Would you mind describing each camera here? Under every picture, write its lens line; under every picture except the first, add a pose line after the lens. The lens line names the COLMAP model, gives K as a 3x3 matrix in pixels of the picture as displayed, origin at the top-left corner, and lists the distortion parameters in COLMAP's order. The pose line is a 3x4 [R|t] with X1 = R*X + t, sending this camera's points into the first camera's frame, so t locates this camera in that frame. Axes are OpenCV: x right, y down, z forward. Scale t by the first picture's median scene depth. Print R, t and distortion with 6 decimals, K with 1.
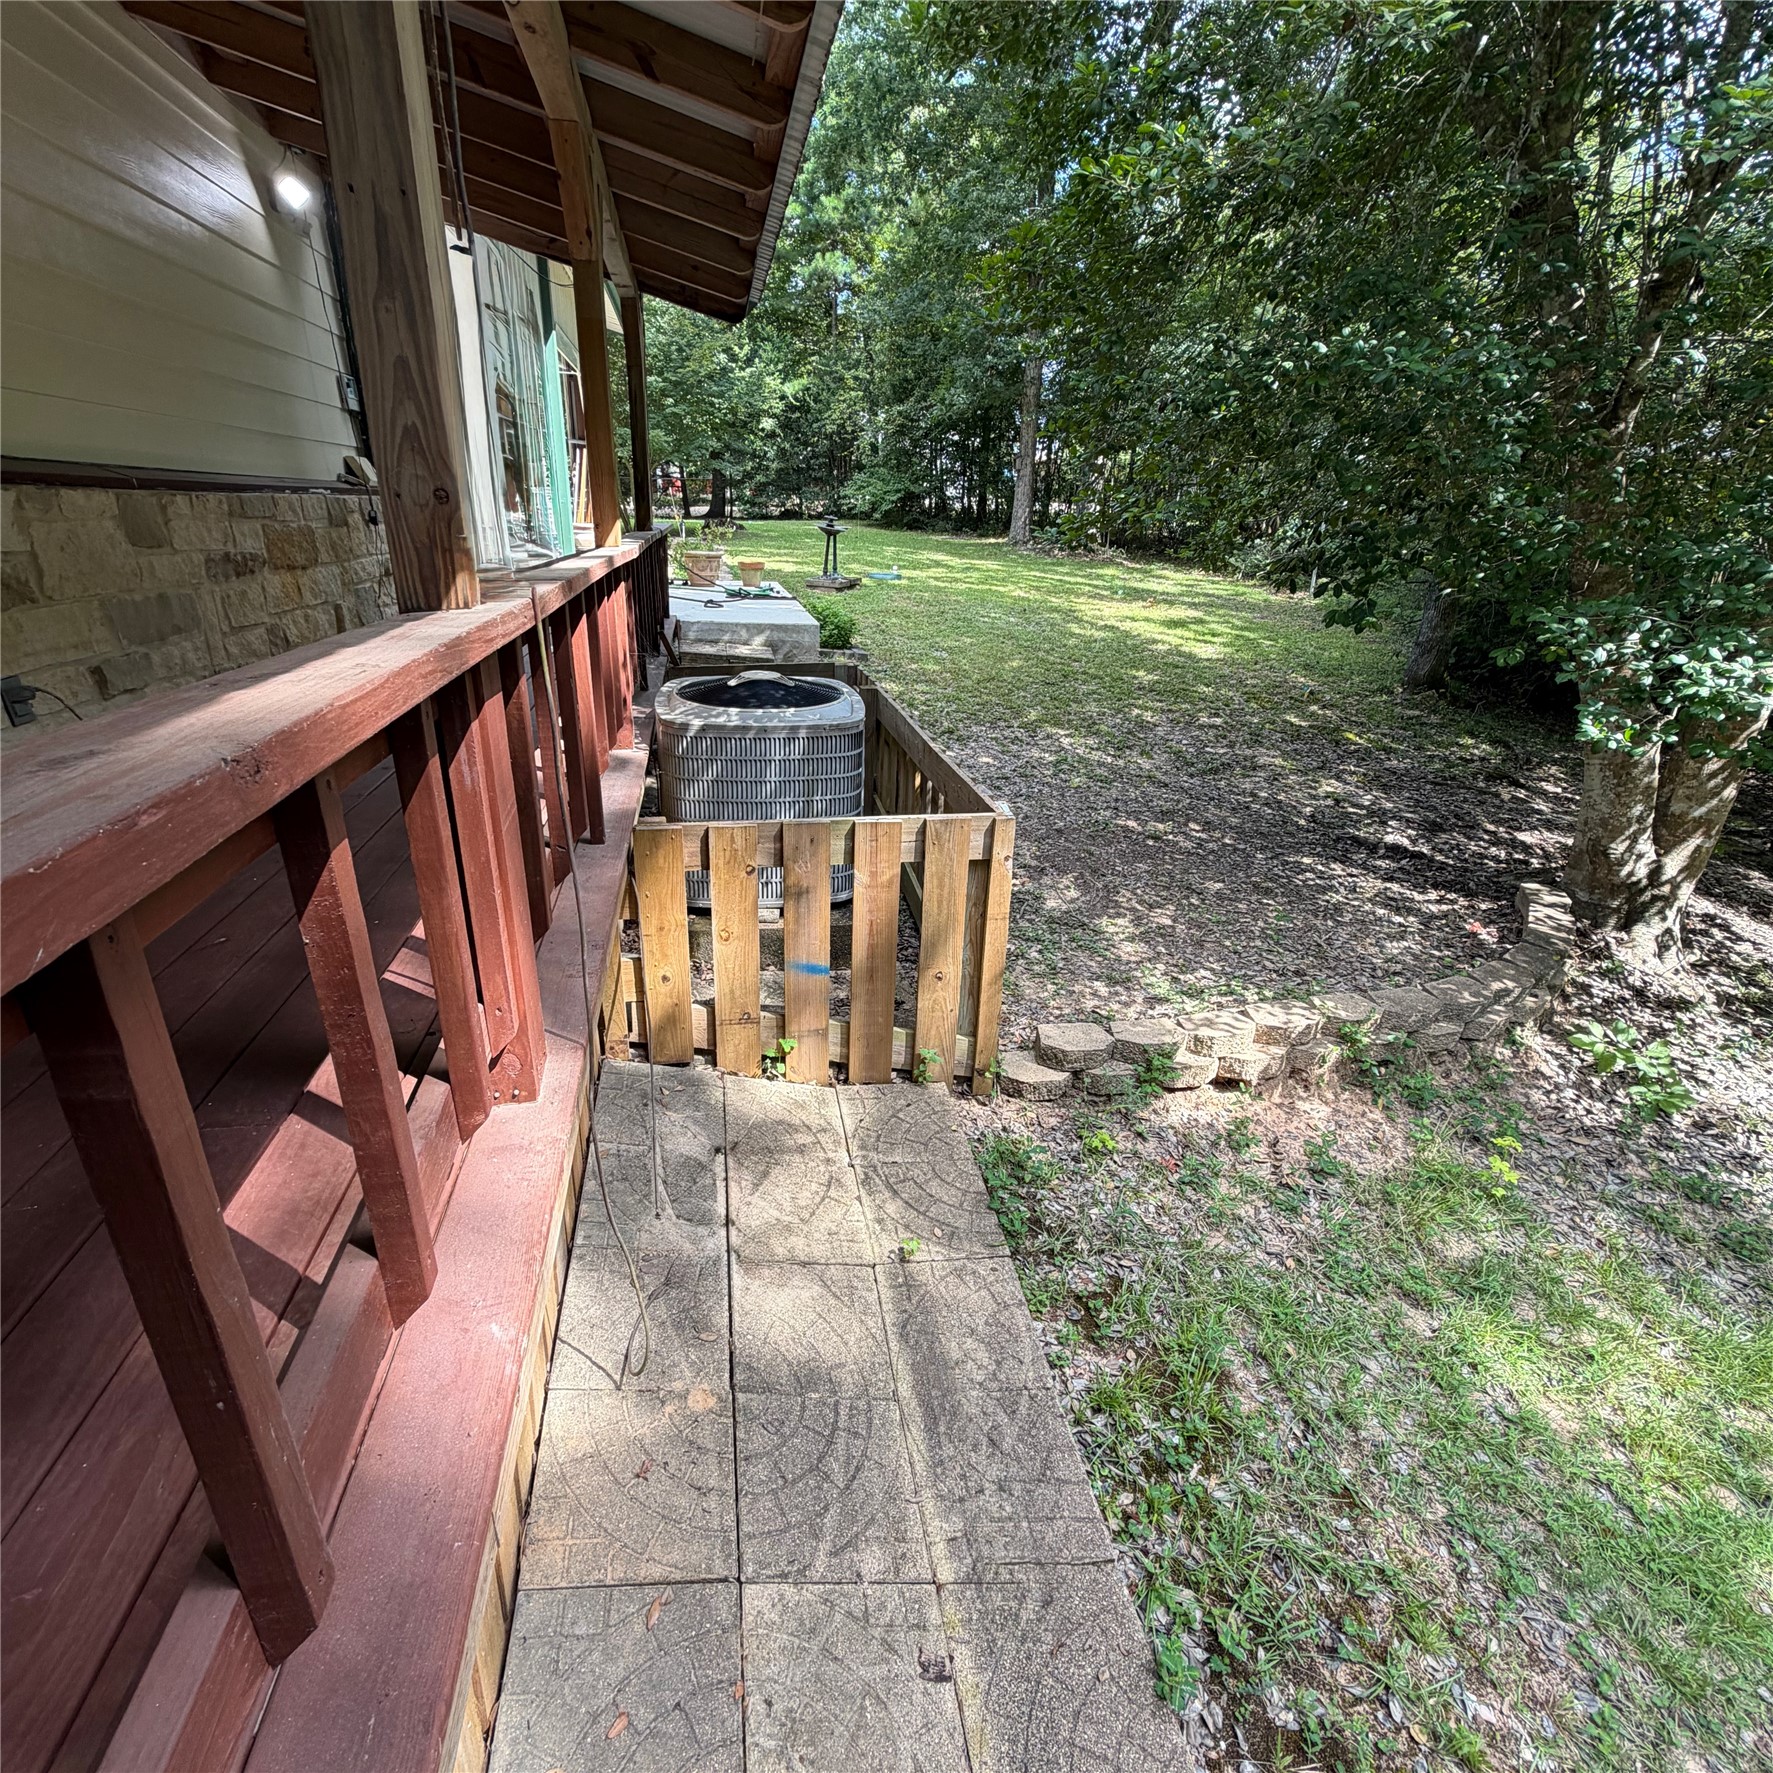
lens RADIAL K [[951.1, 0, 879.7], [0, 951.1, 889.0], [0, 0, 1]] dist [-0.001803, 0.000993]
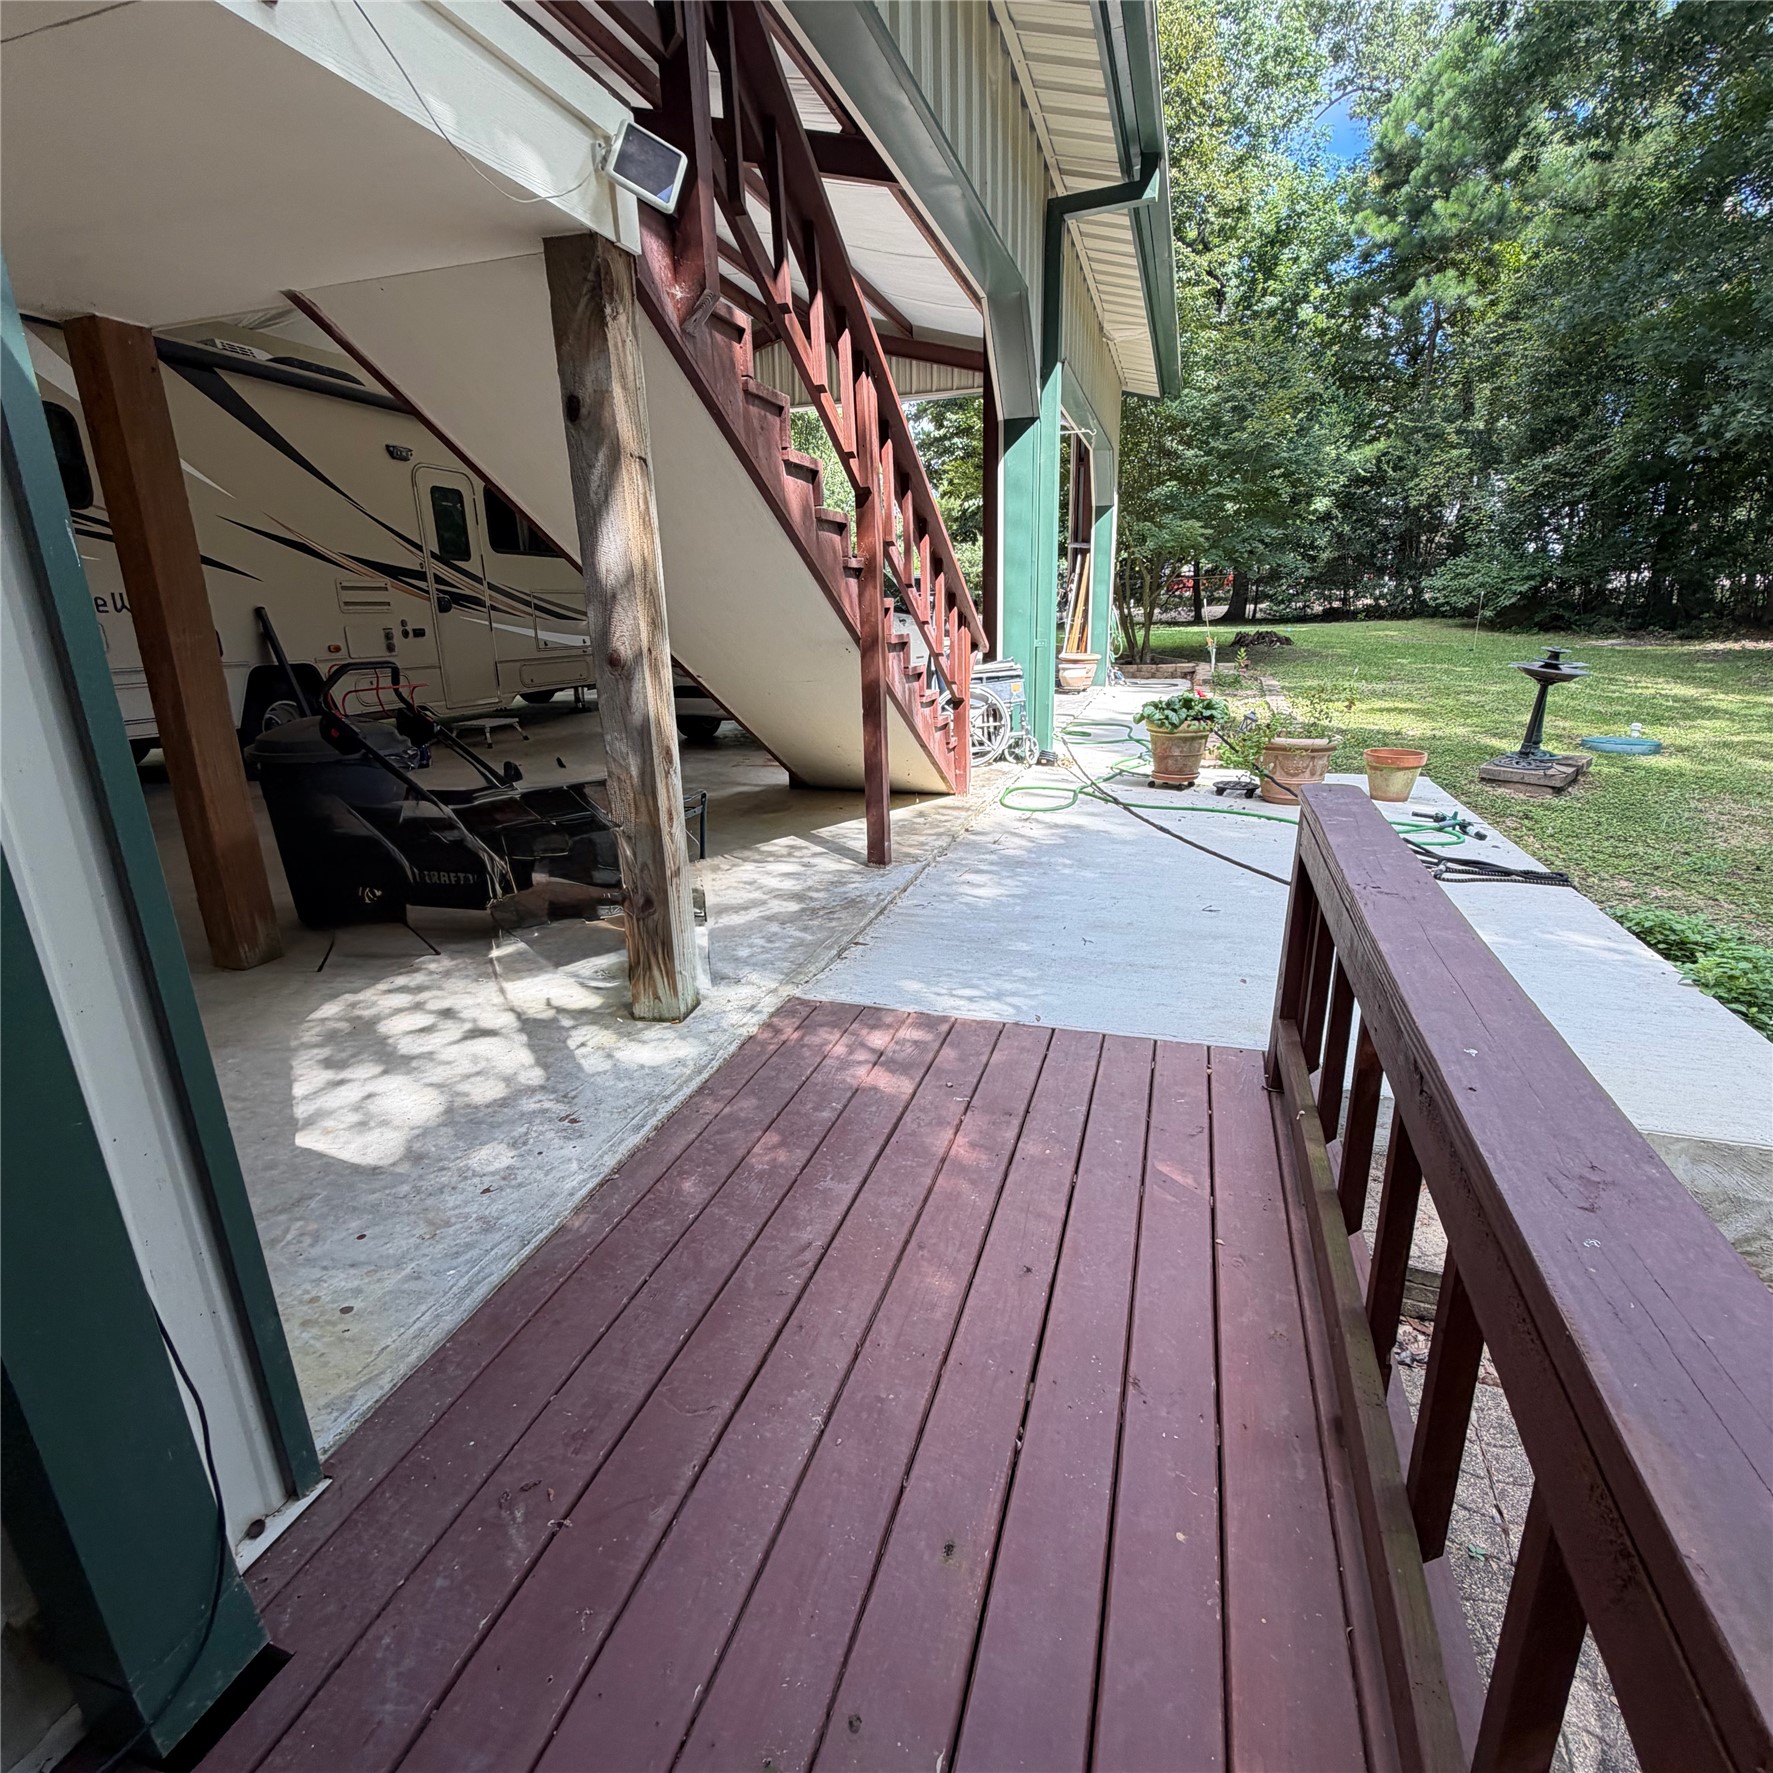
lens RADIAL K [[951.1, 0, 879.7], [0, 951.1, 889.0], [0, 0, 1]] dist [-0.001803, 0.000993]
pose [[0.885064, 0.083653, -0.457891, -0.057474], [-0.124657, 0.990383, -0.060016, -0.086473], [0.448467, 0.110197, 0.886980, 0.184872]]
